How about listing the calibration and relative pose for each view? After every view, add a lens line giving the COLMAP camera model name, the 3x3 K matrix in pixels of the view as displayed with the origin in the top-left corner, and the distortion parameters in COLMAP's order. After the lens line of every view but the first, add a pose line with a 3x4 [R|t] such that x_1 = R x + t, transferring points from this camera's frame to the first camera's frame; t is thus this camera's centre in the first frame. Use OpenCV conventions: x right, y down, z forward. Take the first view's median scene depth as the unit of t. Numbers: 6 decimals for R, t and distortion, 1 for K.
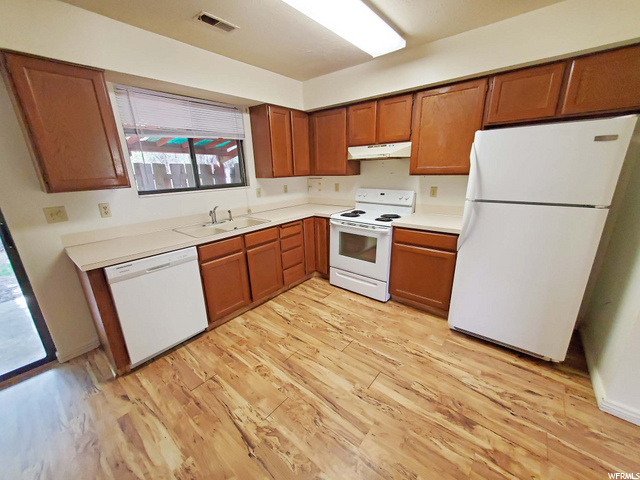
lens RADIAL K [[252.4, 0, 320.2], [0, 252.4, 243.6], [0, 0, 1]] dist [0.002535, -0.000172]
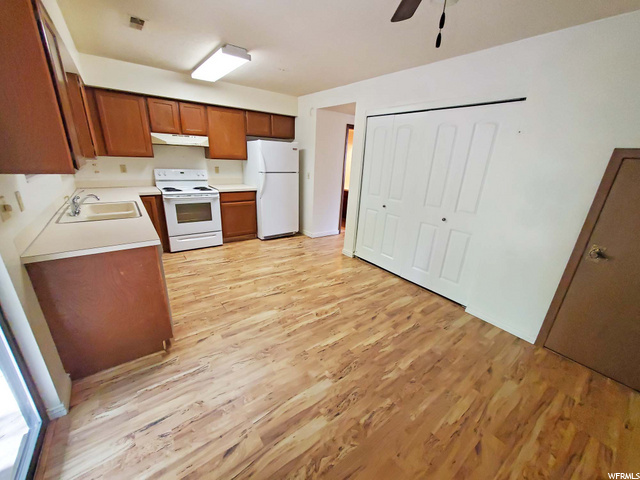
lens RADIAL K [[252.4, 0, 321.4], [0, 252.4, 242.0], [0, 0, 1]] dist [0.002535, -0.000172]
pose [[0.227064, -0.282640, 0.931964, -1.175616], [0.228299, 0.945742, 0.231196, 0.004333], [-0.946743, 0.160270, 0.279271, 0.022311]]
